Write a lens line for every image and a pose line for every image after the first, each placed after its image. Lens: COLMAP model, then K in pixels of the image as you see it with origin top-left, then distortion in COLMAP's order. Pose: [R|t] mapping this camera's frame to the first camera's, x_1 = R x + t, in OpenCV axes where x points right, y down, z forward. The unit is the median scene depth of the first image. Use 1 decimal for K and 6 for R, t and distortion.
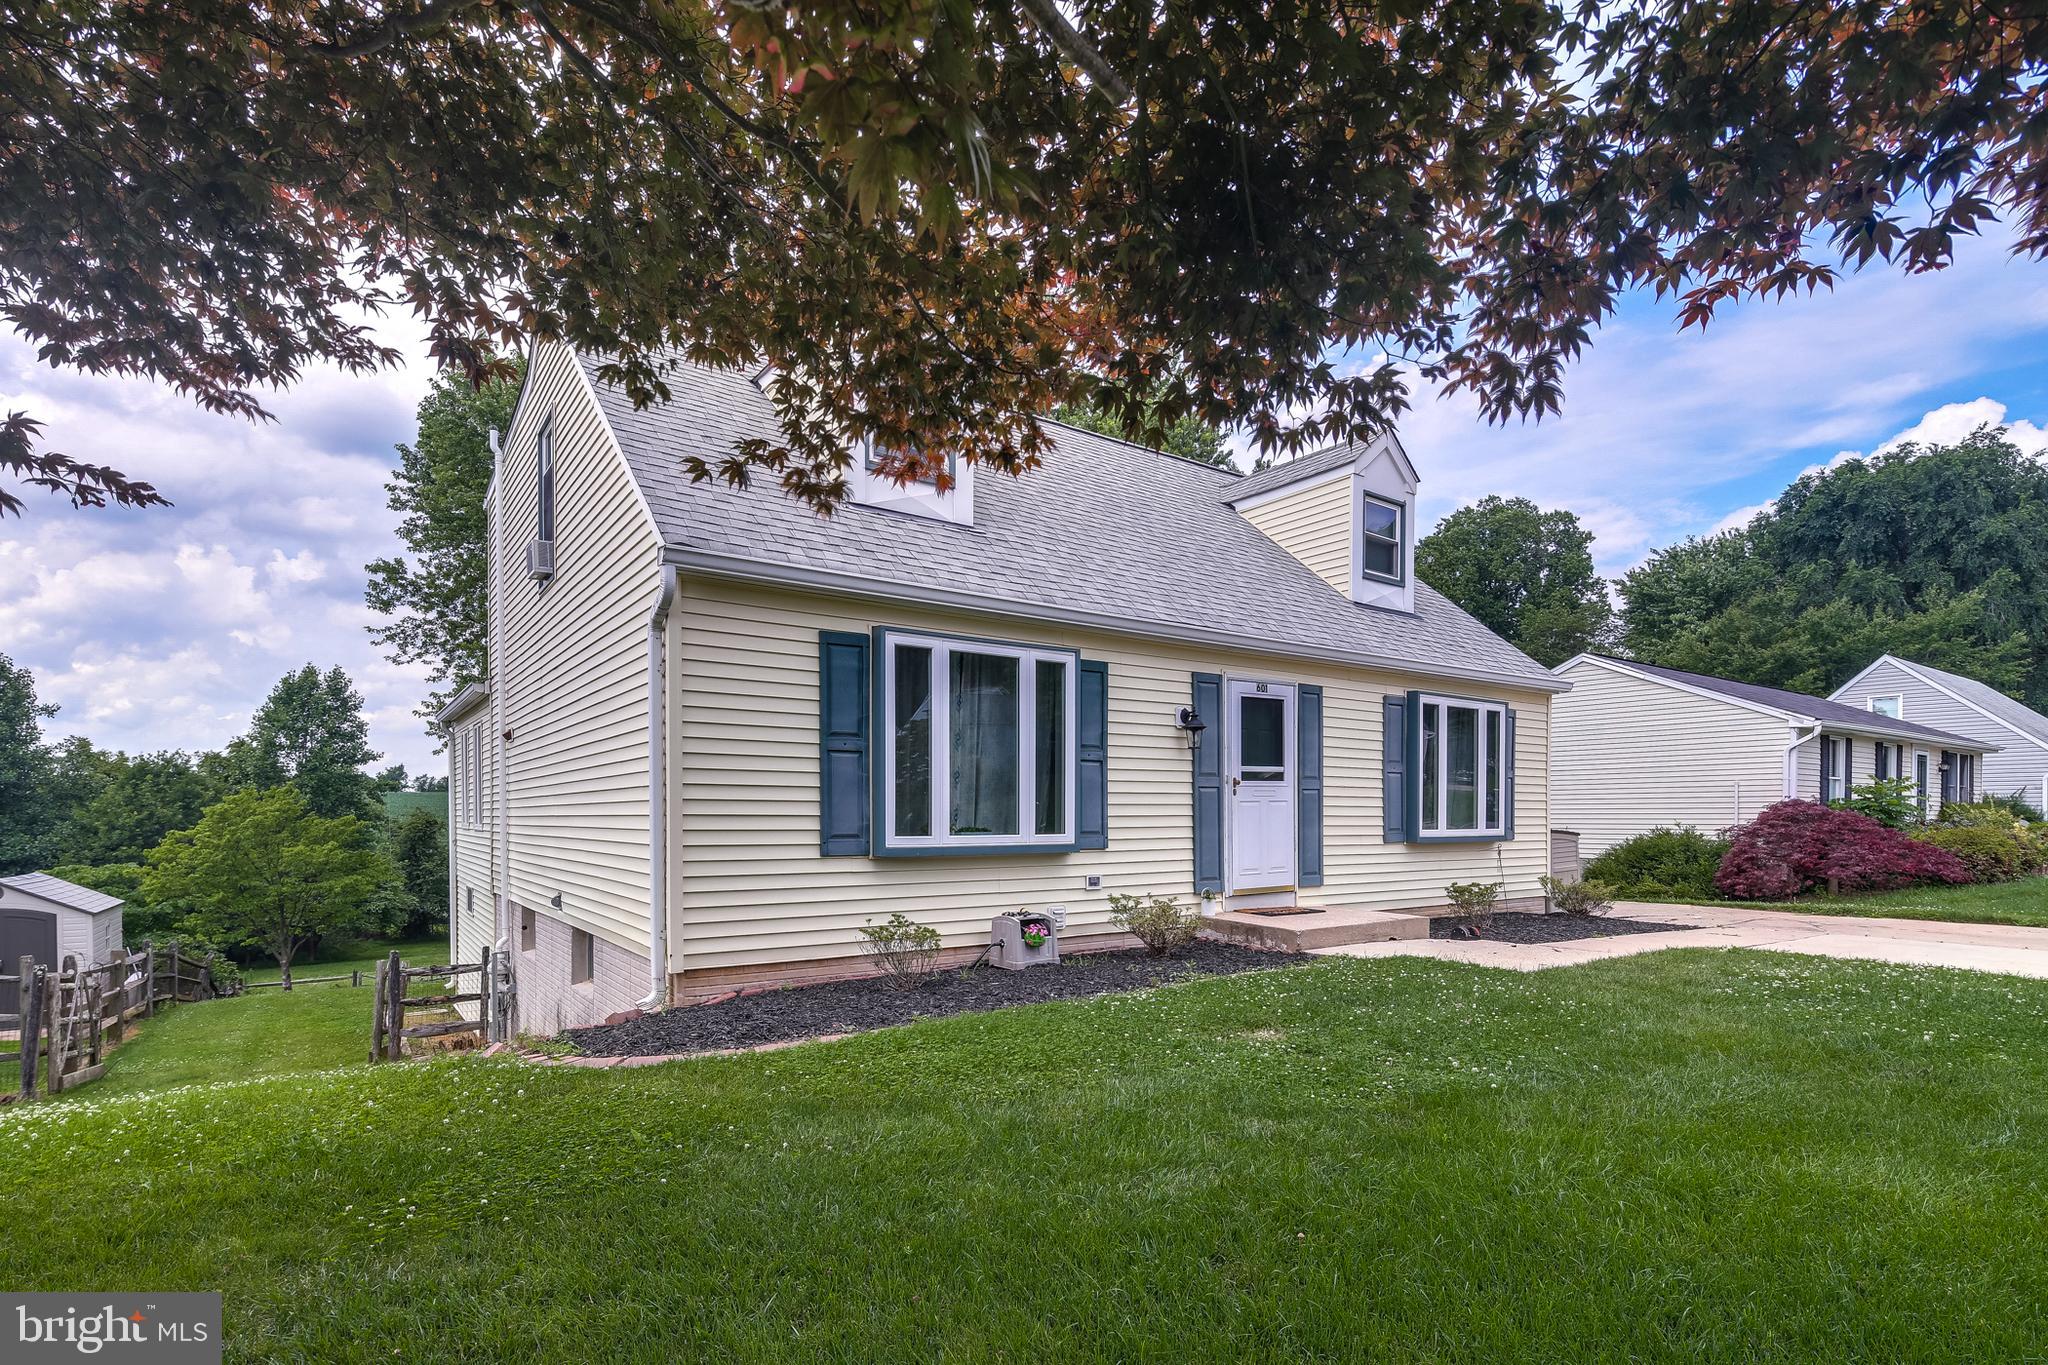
lens RADIAL K [[994.3, 0, 1025.3], [0, 994.3, 694.1], [0, 0, 1]] dist [-0.001604, -0.001560]
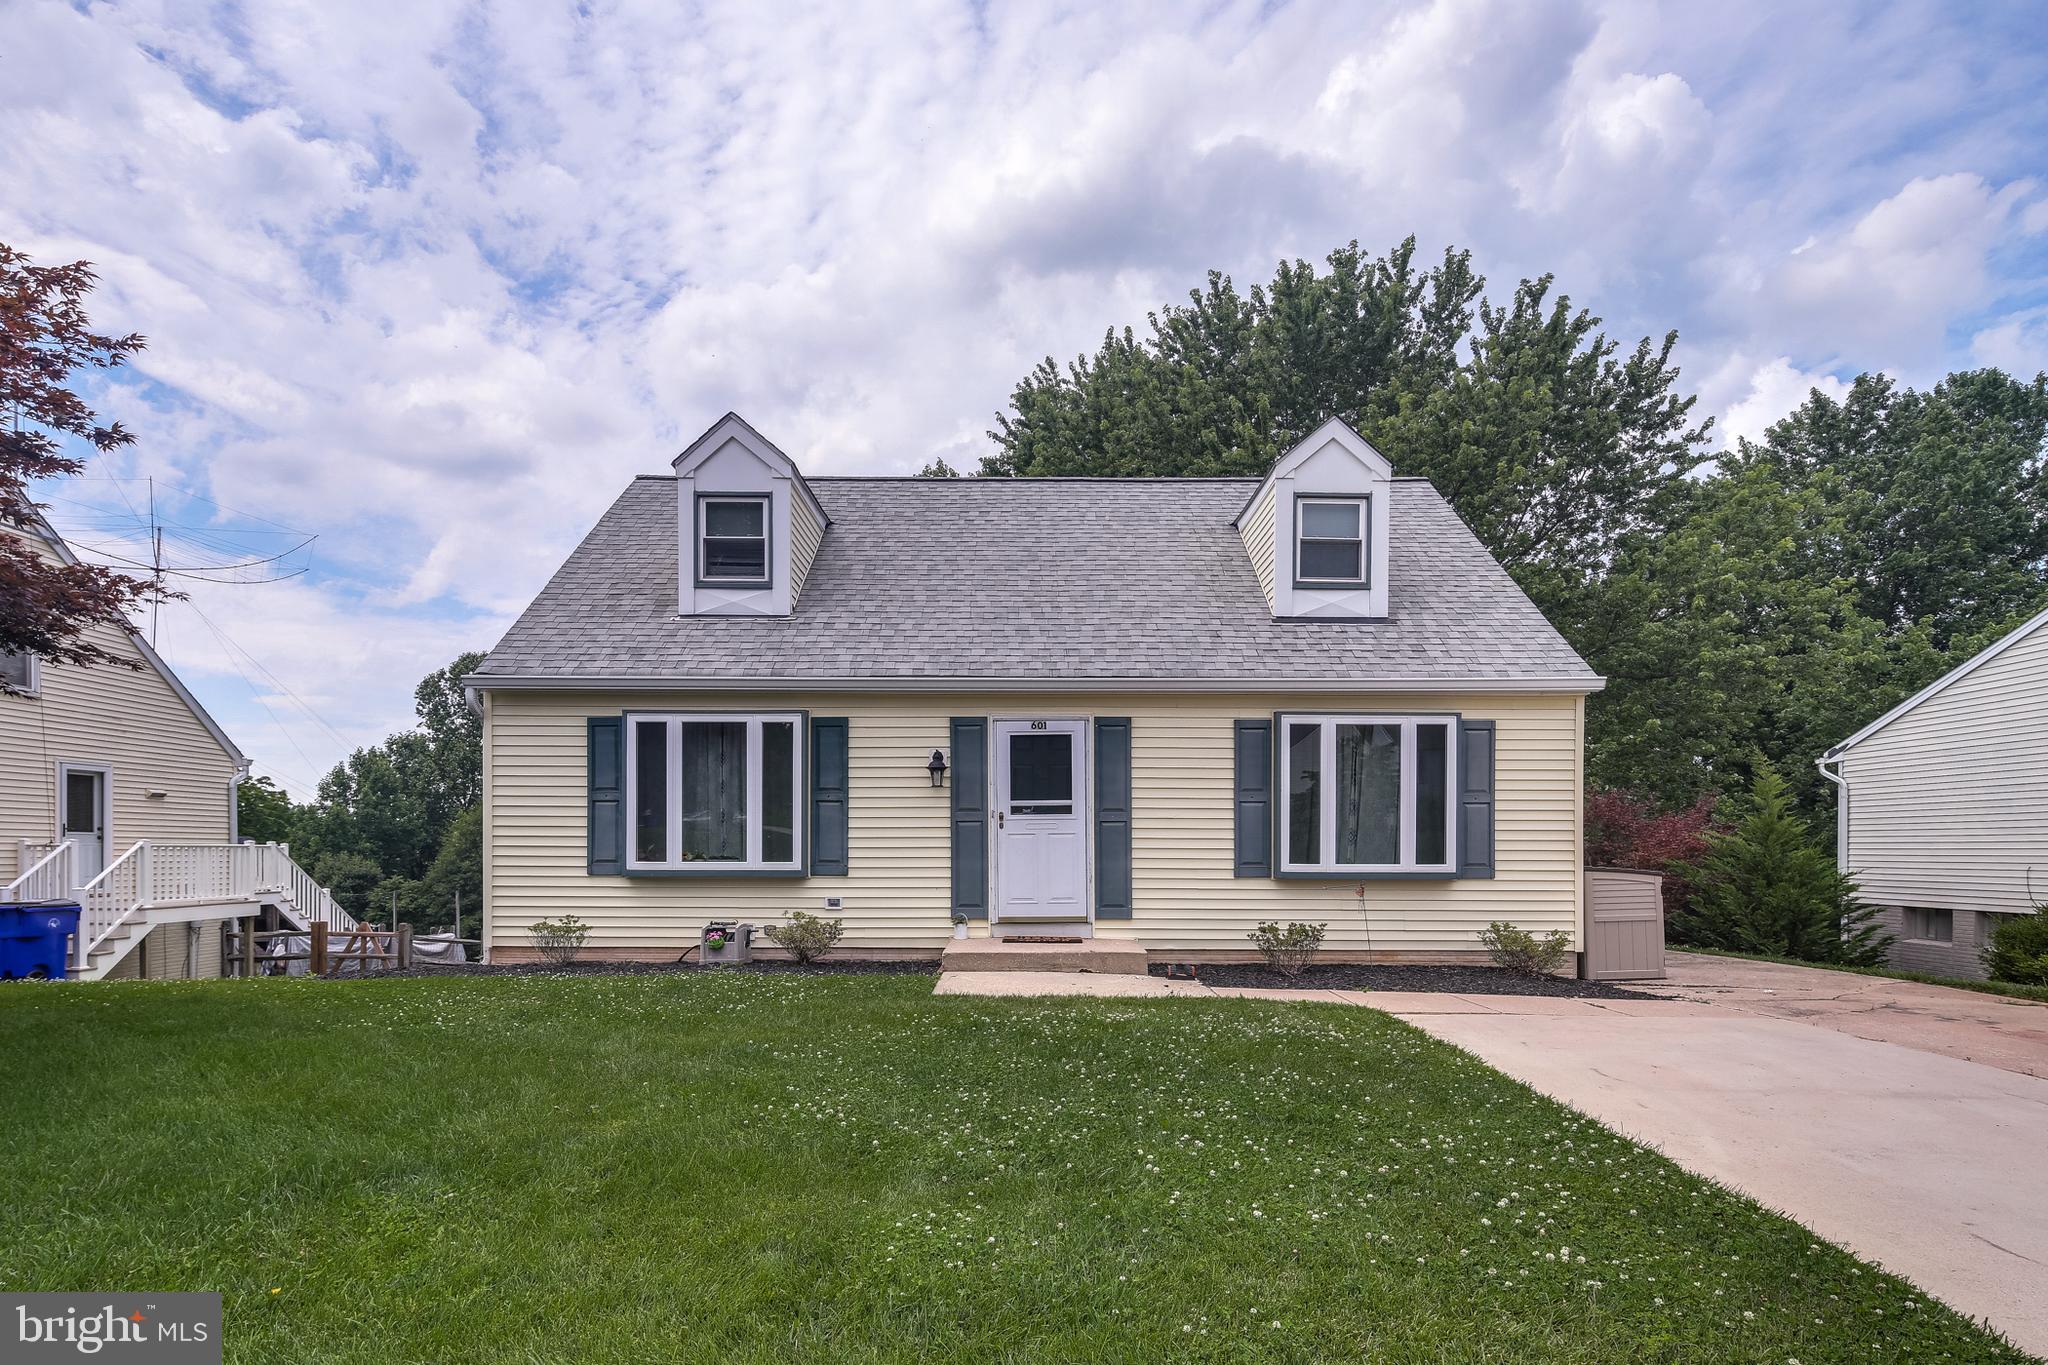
lens RADIAL K [[994.3, 0, 1025.3], [0, 994.3, 694.1], [0, 0, 1]] dist [-0.001604, -0.001560]
pose [[0.821285, -0.081087, -0.564726, 0.862362], [0.066580, 0.996707, -0.046286, 0.008723], [0.566620, 0.000414, 0.823979, 0.132971]]
